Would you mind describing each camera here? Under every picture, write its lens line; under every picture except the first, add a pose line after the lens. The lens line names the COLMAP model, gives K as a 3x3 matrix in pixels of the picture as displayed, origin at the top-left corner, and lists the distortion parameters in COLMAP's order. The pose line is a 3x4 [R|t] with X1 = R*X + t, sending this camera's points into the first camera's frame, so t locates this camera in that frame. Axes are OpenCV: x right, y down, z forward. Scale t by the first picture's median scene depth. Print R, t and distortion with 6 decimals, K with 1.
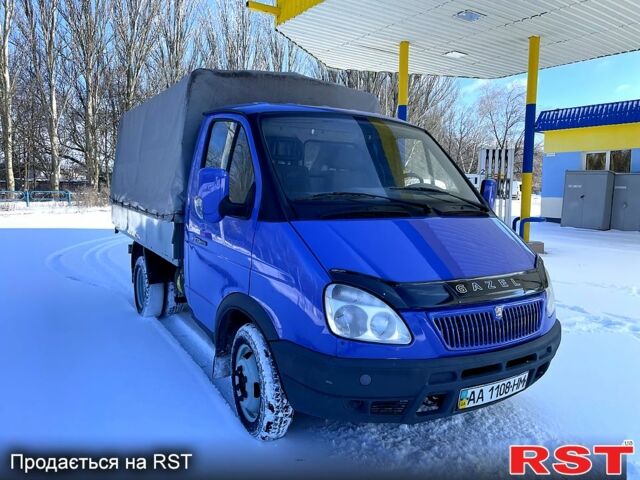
lens RADIAL K [[483.9, 0, 322.5], [0, 483.9, 240.1], [0, 0, 1]] dist [0.078031, -0.101072]
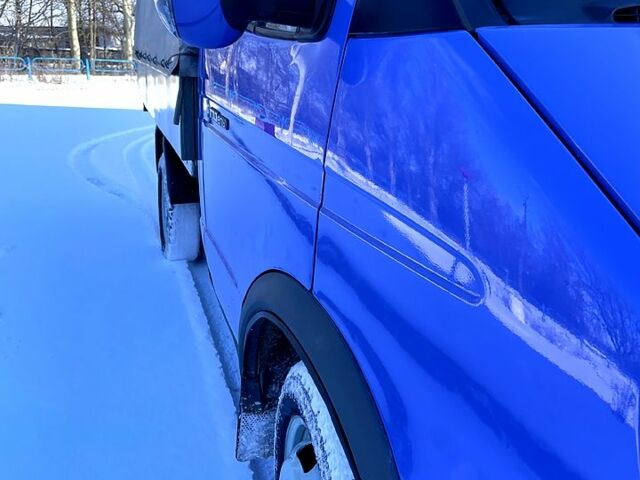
lens RADIAL K [[483.9, 0, 322.5], [0, 483.9, 240.1], [0, 0, 1]] dist [0.078031, -0.101072]
pose [[0.965292, 0.087210, -0.246184, -0.071860], [-0.036159, 0.978151, 0.204727, 0.015543], [0.258659, -0.188720, 0.947354, 0.731734]]
